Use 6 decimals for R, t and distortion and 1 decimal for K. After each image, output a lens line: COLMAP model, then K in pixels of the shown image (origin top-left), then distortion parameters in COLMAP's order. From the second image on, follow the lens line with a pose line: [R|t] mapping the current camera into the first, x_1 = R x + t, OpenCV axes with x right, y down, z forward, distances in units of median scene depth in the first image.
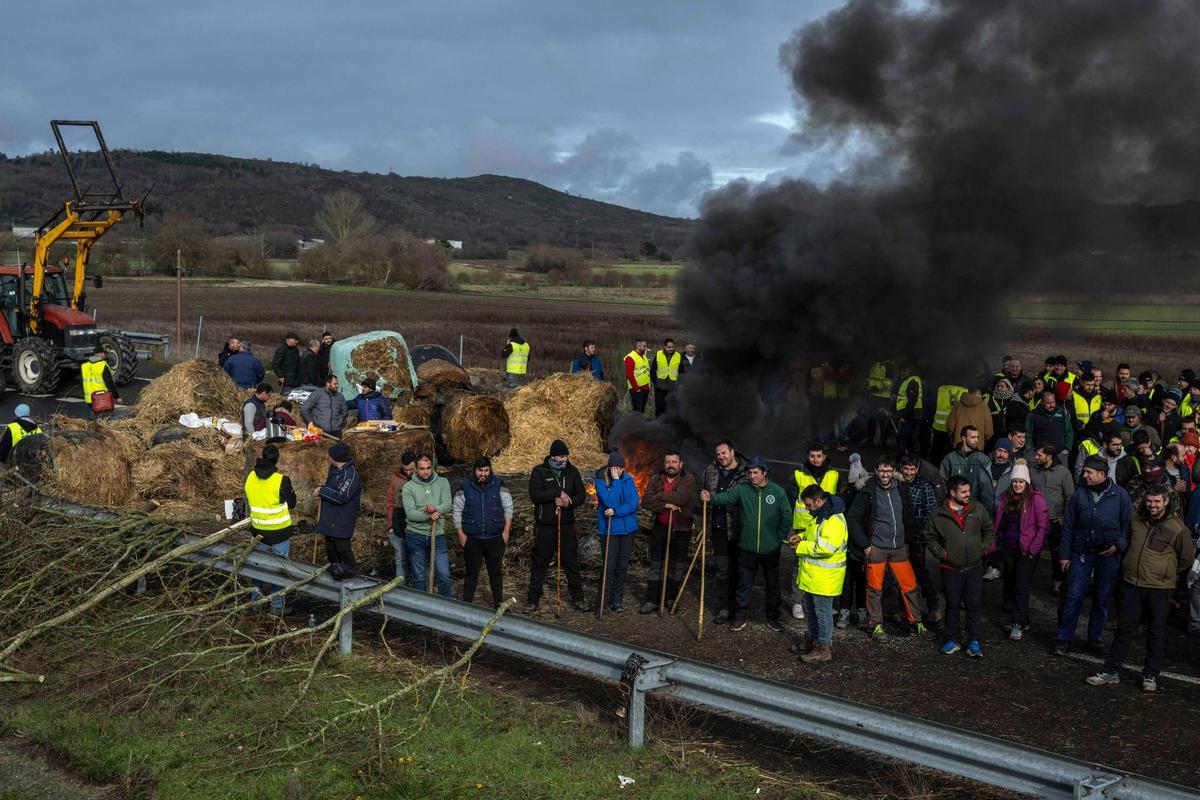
lens RADIAL K [[1725.0, 0, 600.0], [0, 1725.0, 400.0], [0, 0, 1]] dist [-0.002247, 0.006460]
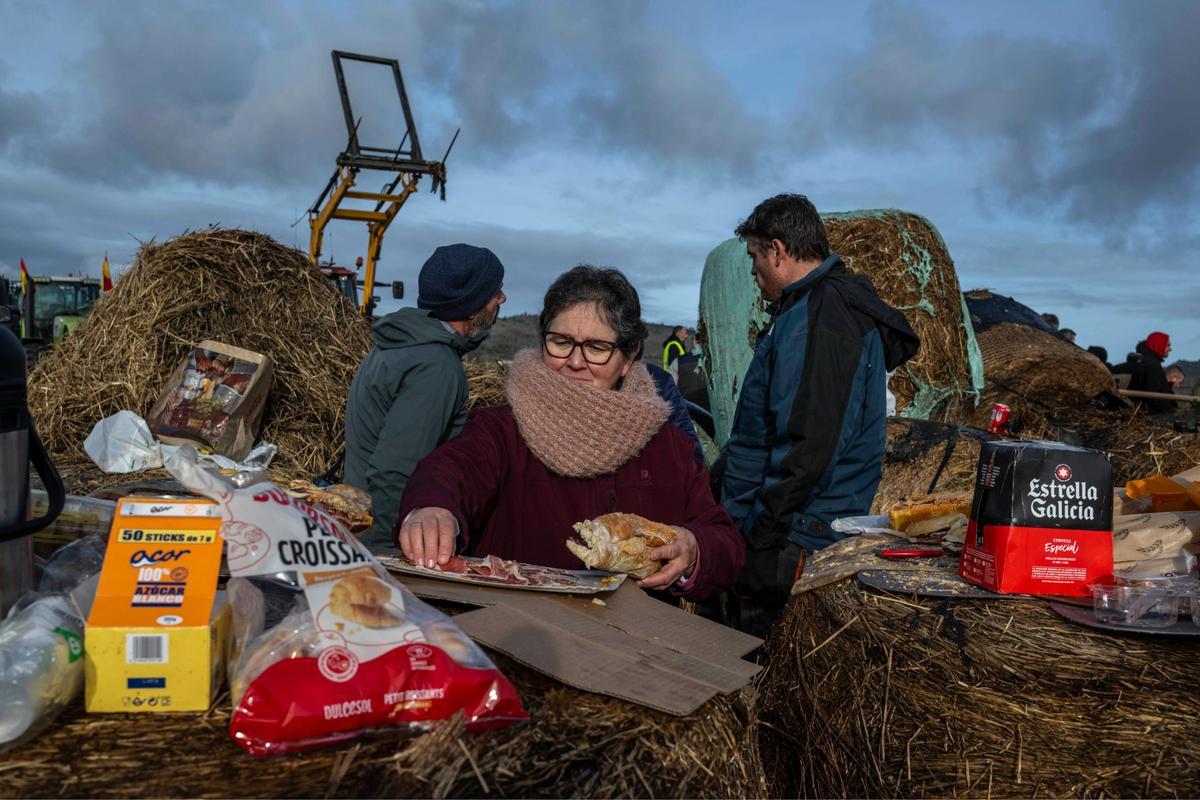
lens RADIAL K [[1153.9, 0, 600.0], [0, 1153.9, 400.0], [0, 0, 1]] dist [-0.006660, -0.004734]
pose [[0.970411, 0.045573, -0.237118, -0.143786], [-0.063254, 0.995712, -0.067496, 0.013528], [0.233025, 0.080498, 0.969133, 0.921621]]
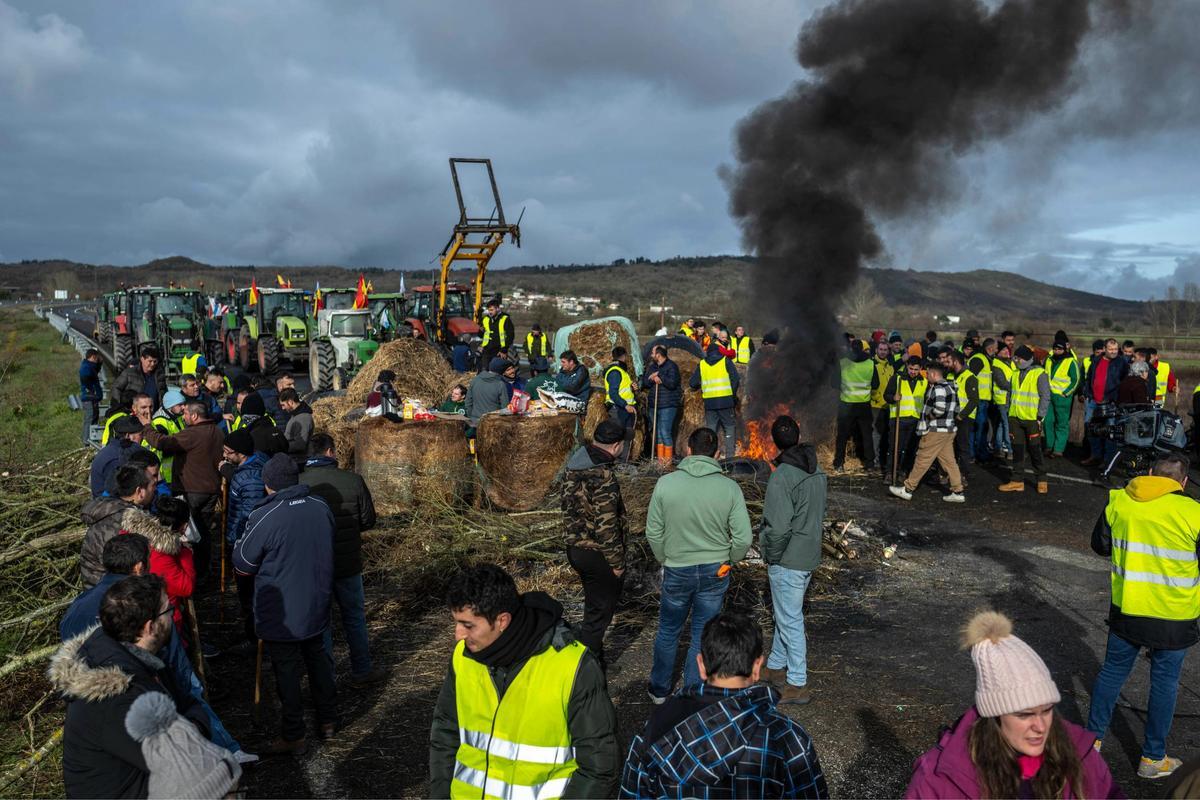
lens RADIAL K [[1192.9, 0, 588.2], [0, 1192.9, 396.0], [0, 0, 1]] dist [-0.008293, 0.006906]
pose [[0.927605, 0.027027, -0.372583, 0.124753], [-0.036746, 0.999144, -0.019008, 0.019408], [0.371751, 0.031323, 0.927804, 0.459364]]
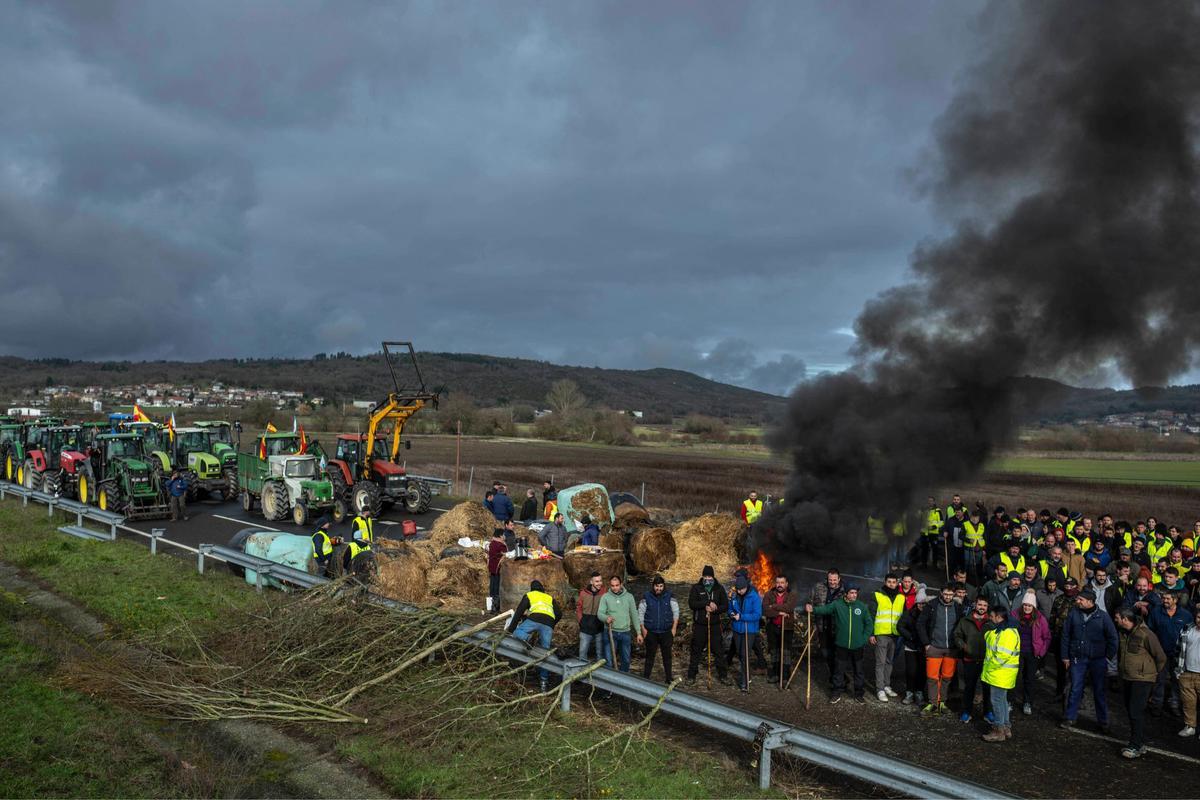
lens RADIAL K [[1153.9, 0, 600.0], [0, 1153.9, 400.0], [0, 0, 1]] dist [-0.006660, -0.004734]
pose [[0.993245, 0.005206, -0.115920, -0.003306], [-0.017006, 0.994737, -0.101036, -0.013013], [0.114784, 0.102325, 0.988106, -0.001505]]
